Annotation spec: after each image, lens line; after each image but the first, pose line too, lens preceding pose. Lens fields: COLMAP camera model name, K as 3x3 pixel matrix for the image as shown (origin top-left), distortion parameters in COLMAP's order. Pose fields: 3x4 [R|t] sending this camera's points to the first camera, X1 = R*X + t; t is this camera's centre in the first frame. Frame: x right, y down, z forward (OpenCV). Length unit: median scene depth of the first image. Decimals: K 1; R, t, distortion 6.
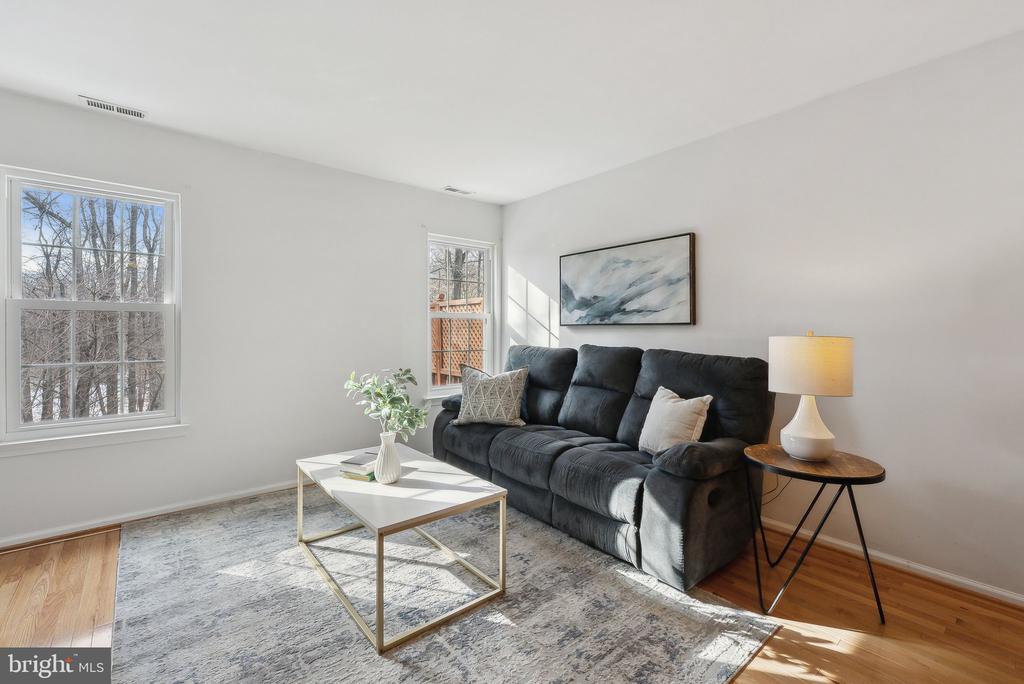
lens RADIAL K [[440.6, 0, 510.1], [0, 440.6, 331.5], [0, 0, 1]] dist [0.013869, -0.000171]
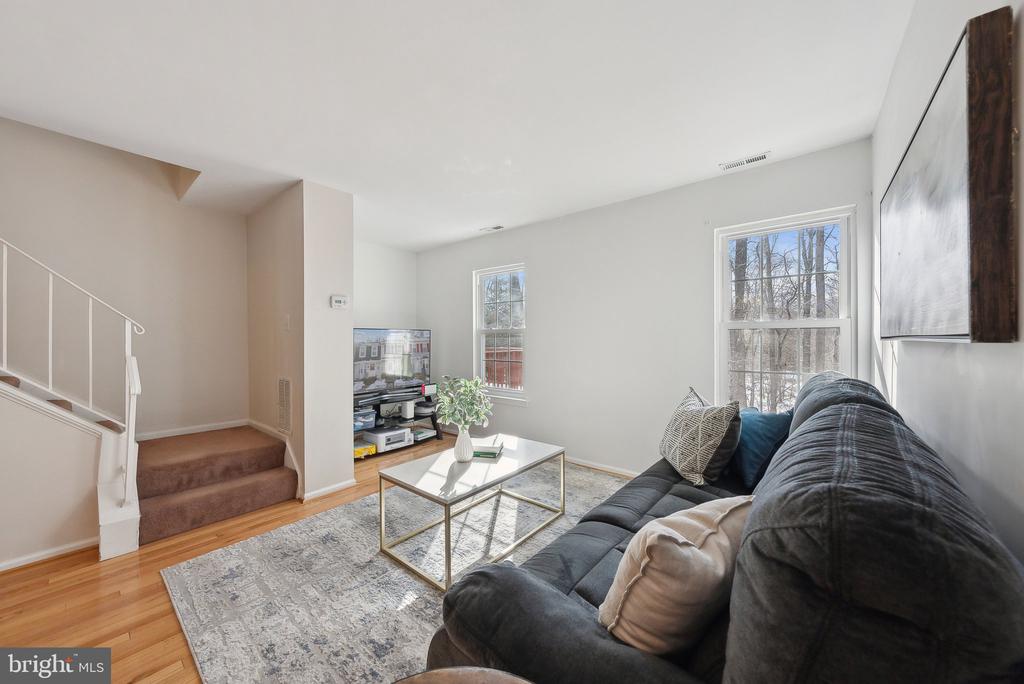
lens RADIAL K [[368.4, 0, 505.3], [0, 368.4, 339.5], [0, 0, 1]] dist [0.000561, 0.000172]
pose [[0.169765, -0.003365, -0.985479, 0.677729], [0.007051, 0.999973, -0.002200, -0.018333], [0.985459, -0.006575, 0.169784, 0.754640]]
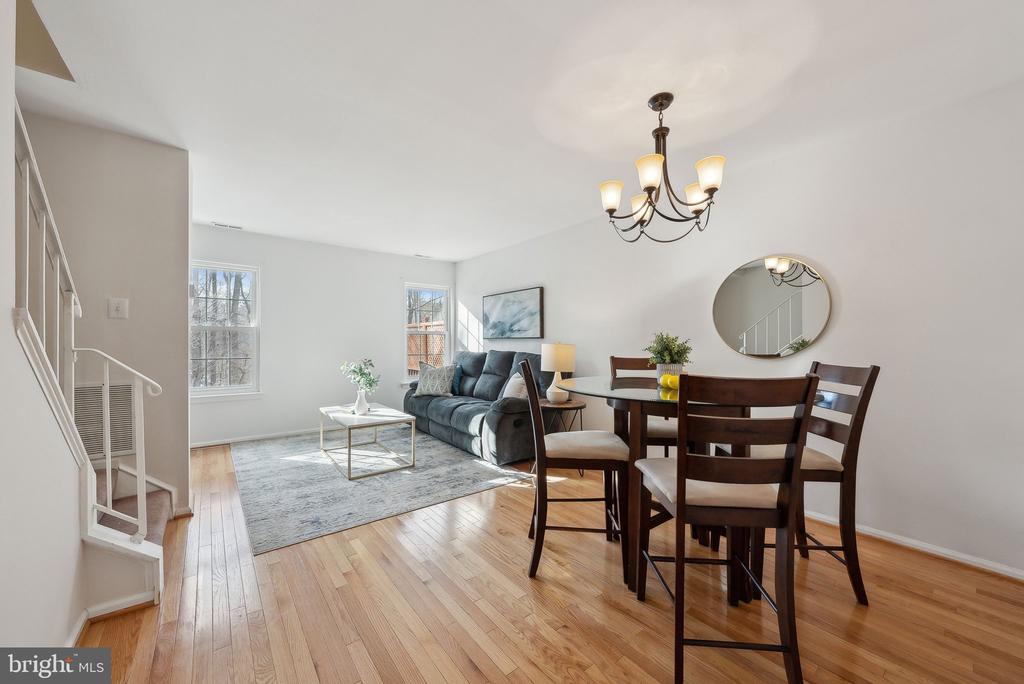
lens RADIAL K [[373.3, 0, 507.8], [0, 373.3, 345.3], [0, 0, 1]] dist [0.001946, 0.000190]
pose [[0.999600, 0.004115, -0.027973, 0.363105], [-0.004010, 0.999985, 0.003781, 0.007679], [0.027988, -0.003667, 0.999602, -0.570230]]
